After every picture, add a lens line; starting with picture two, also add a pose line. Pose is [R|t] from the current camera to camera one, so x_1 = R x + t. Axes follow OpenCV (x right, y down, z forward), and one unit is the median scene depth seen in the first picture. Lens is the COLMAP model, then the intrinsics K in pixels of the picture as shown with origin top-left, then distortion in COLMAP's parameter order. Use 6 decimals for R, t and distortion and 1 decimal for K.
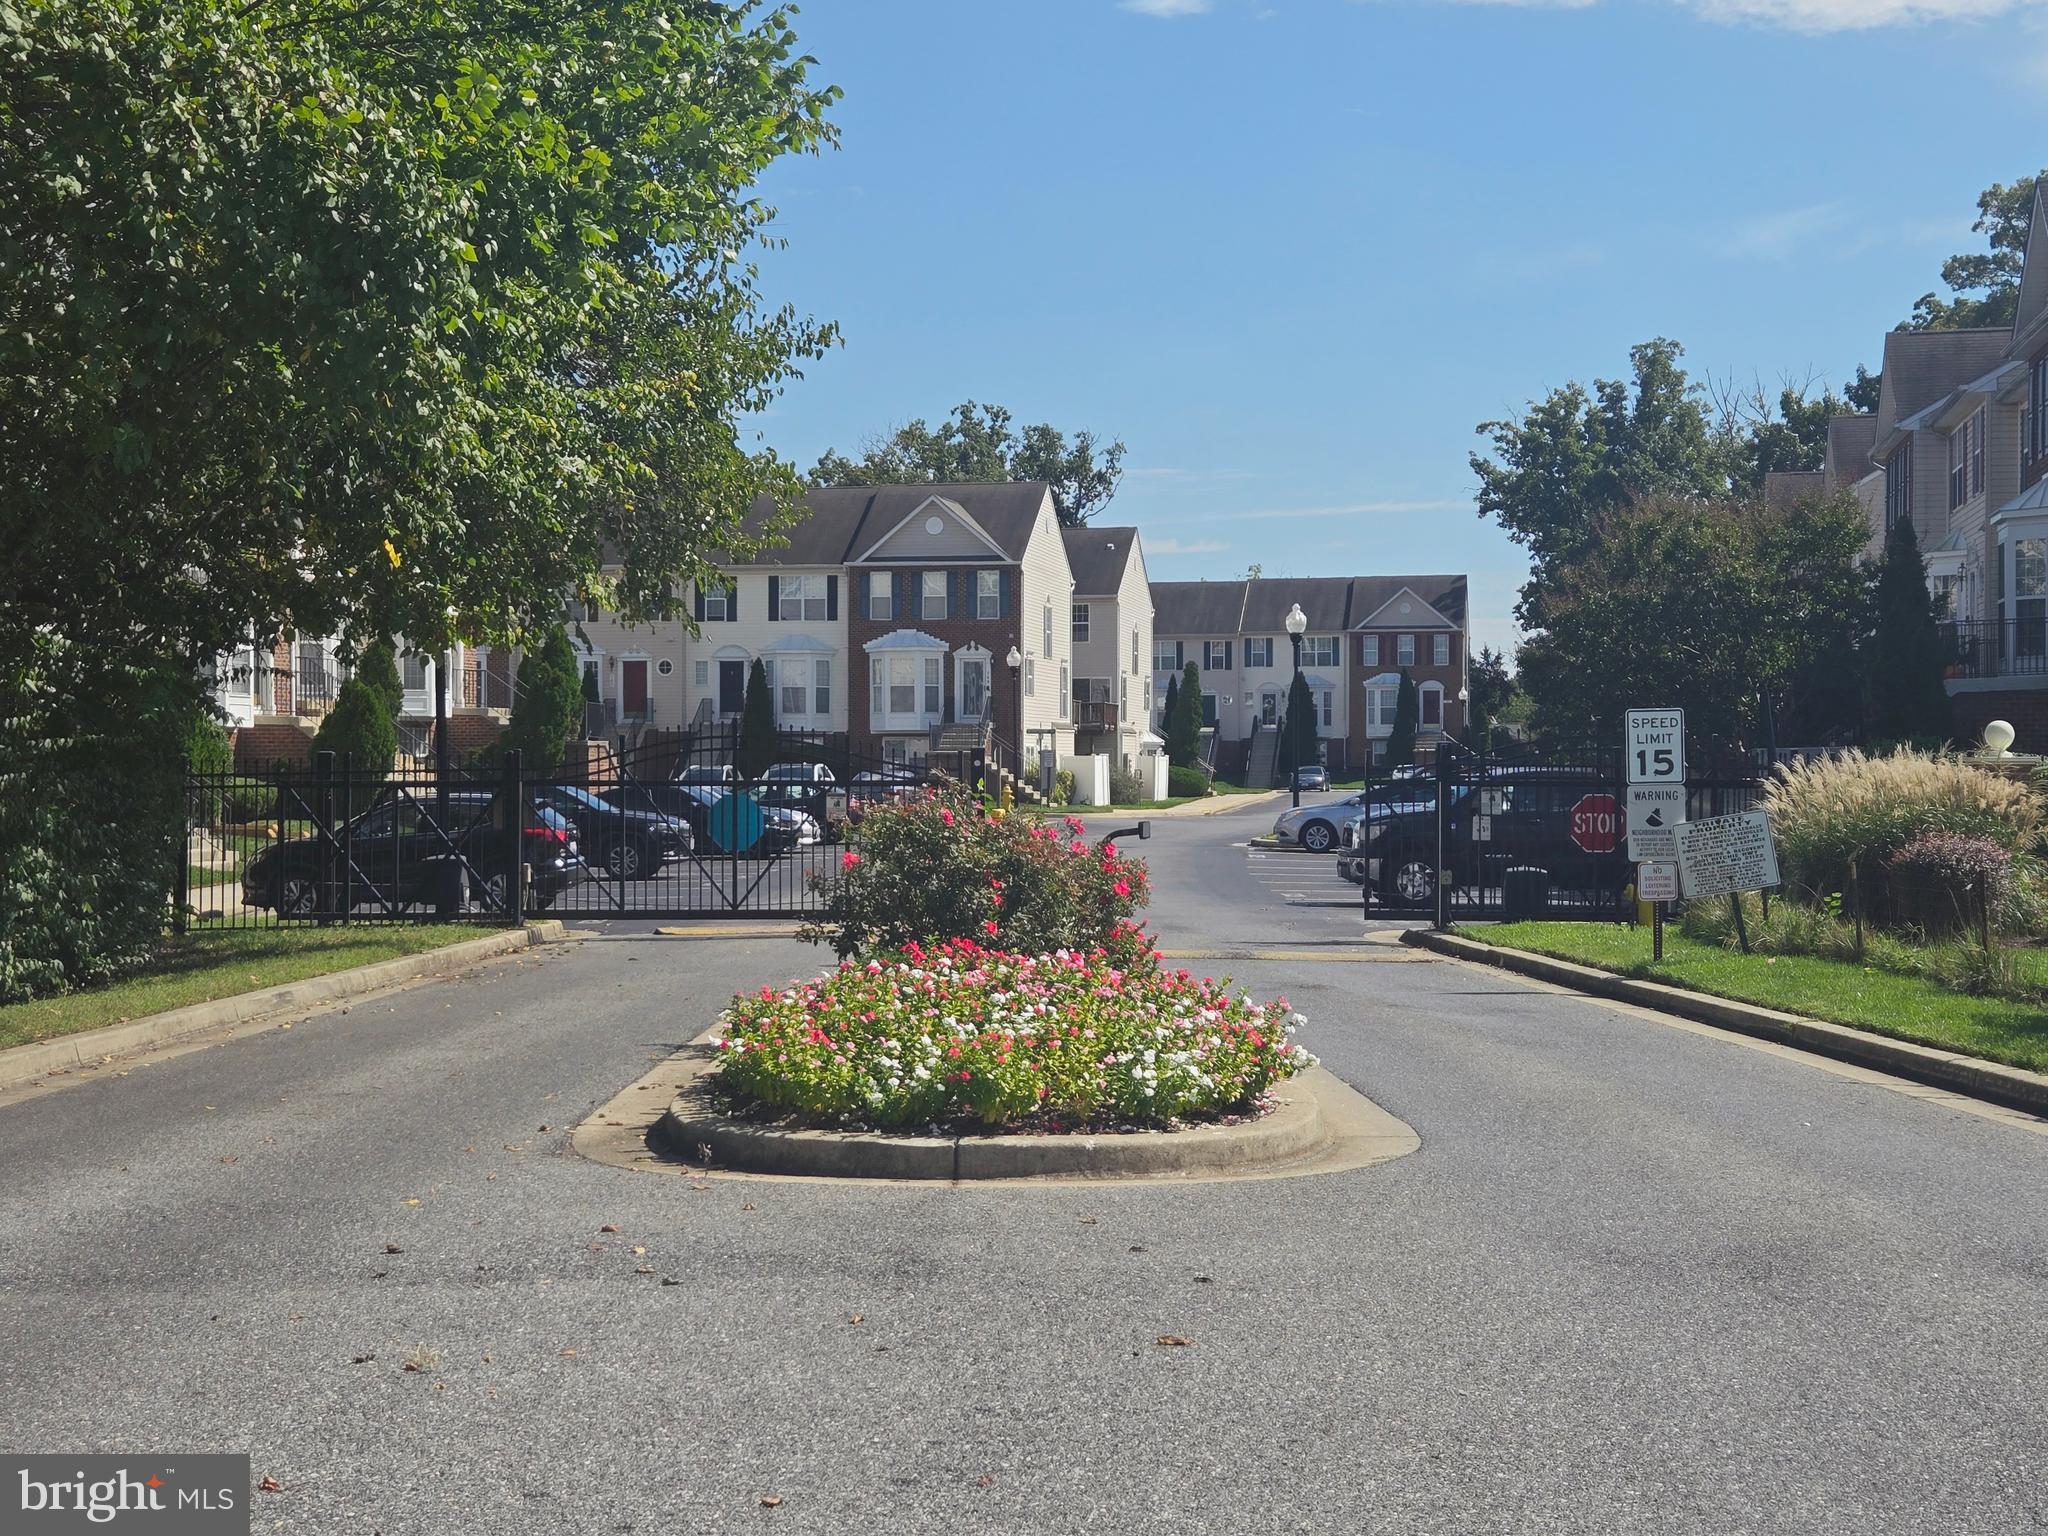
lens RADIAL K [[3735.2, 0, 1024.5], [0, 3735.2, 853.6], [0, 0, 1]] dist [0.145402, -0.109035]
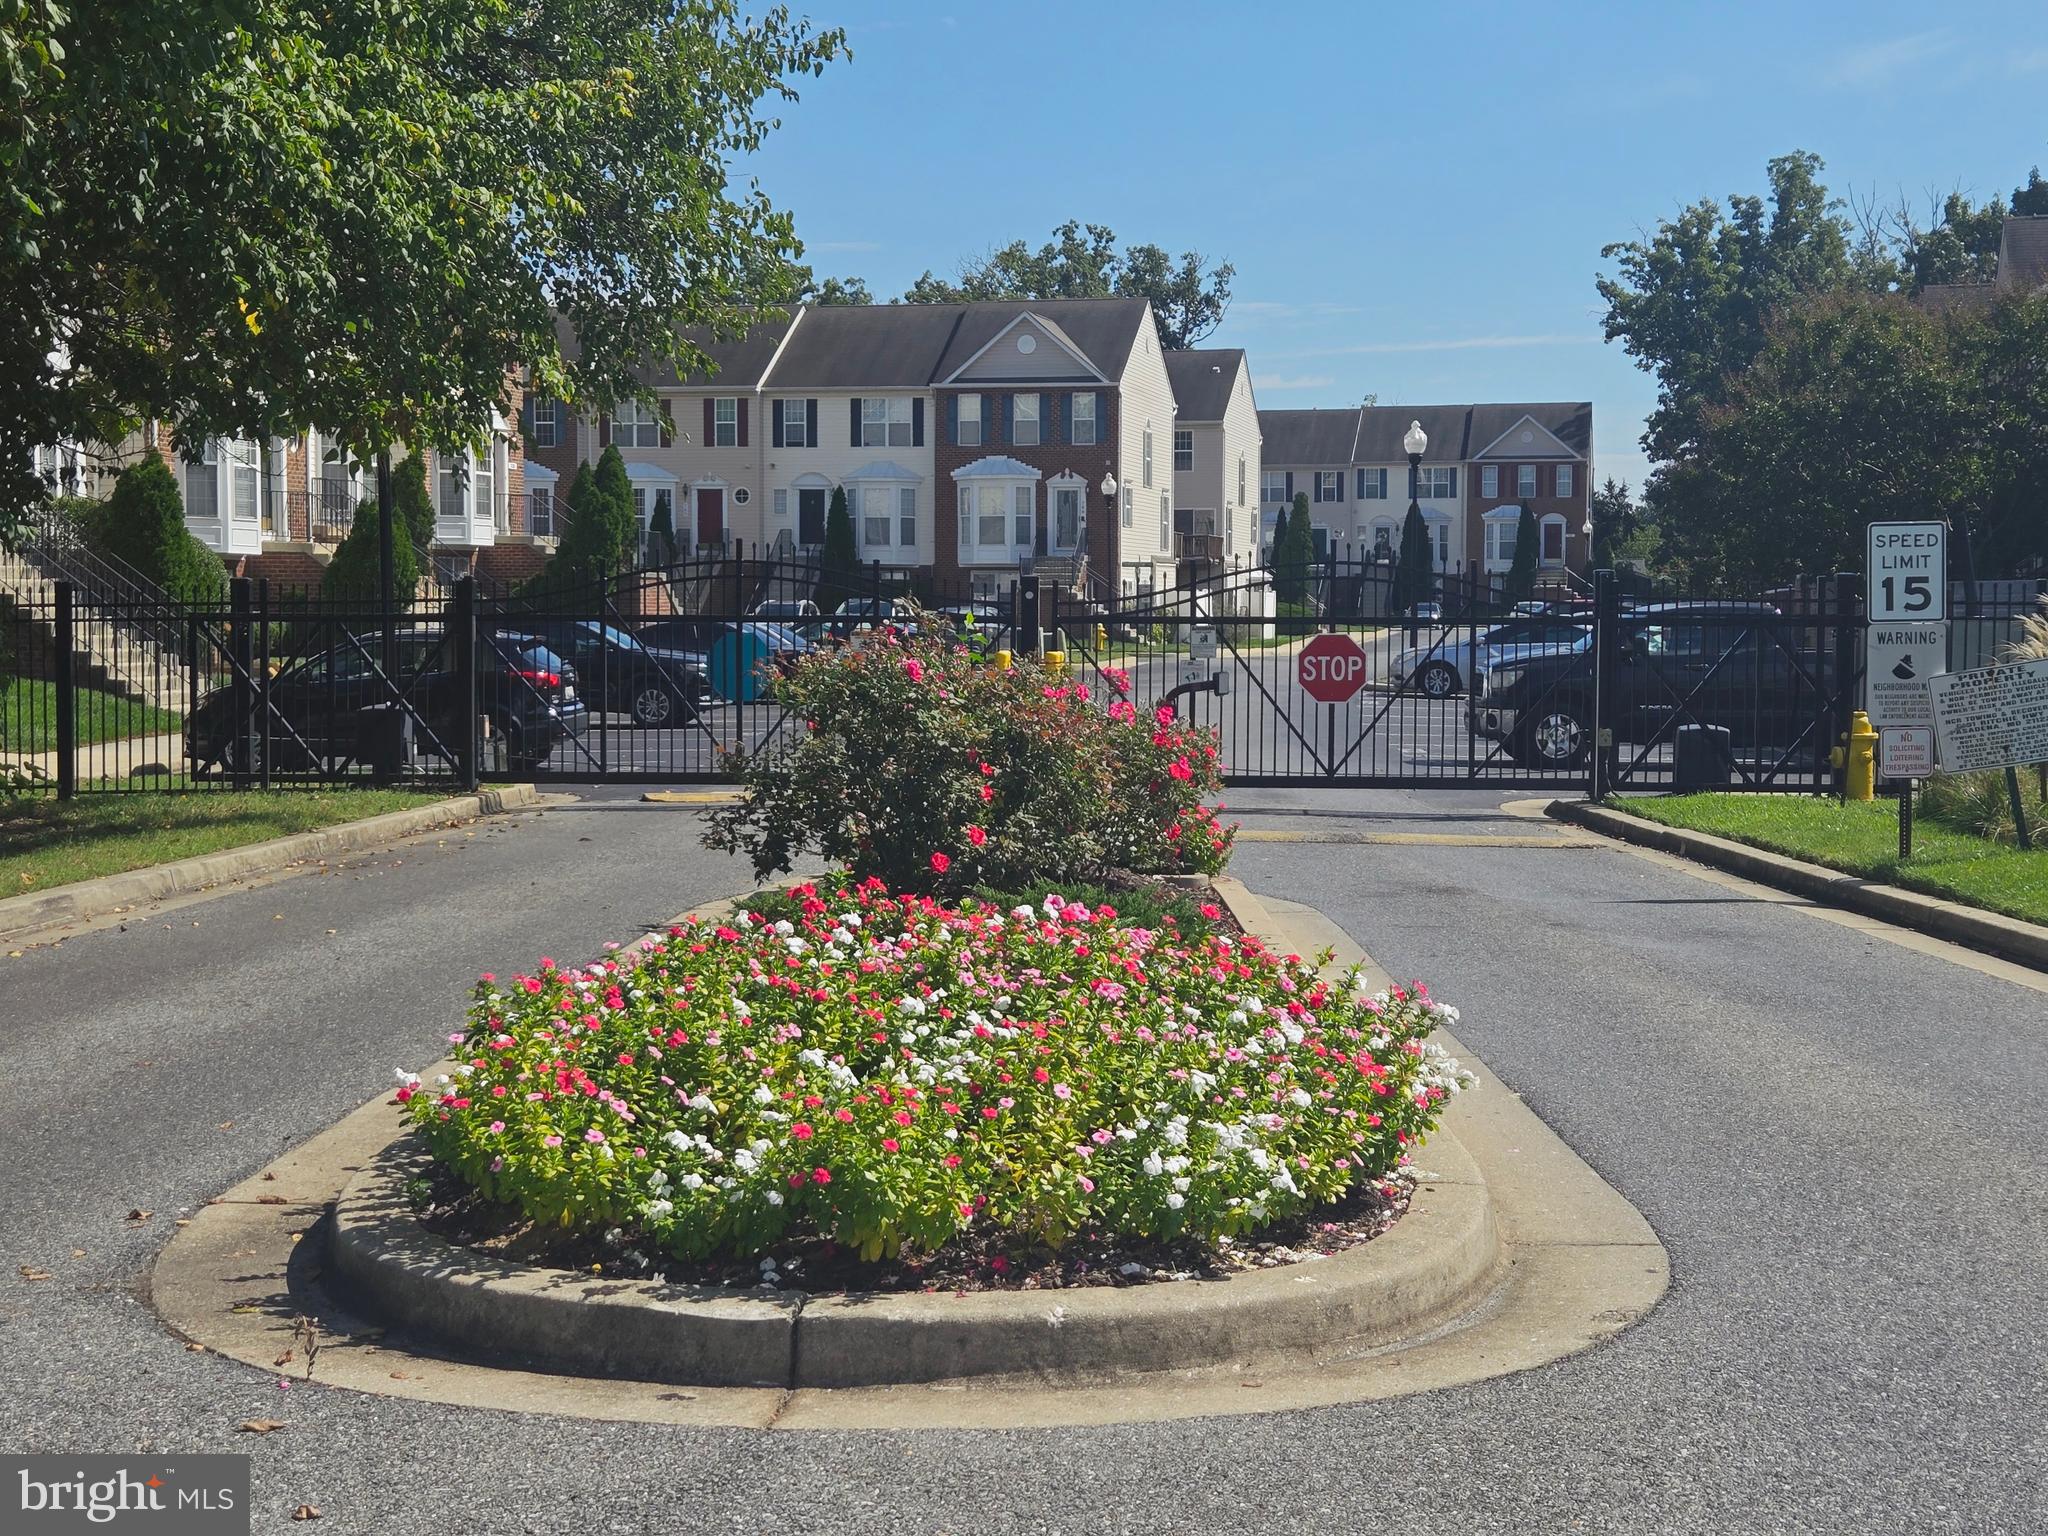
lens RADIAL K [[3735.2, 0, 1024.5], [0, 3735.2, 853.6], [0, 0, 1]] dist [0.145402, -0.109035]
pose [[0.999564, 0.005255, -0.029053, 0.008605], [-0.003986, 0.999043, 0.043555, -0.002753], [0.029254, -0.043420, 0.998629, 0.148814]]
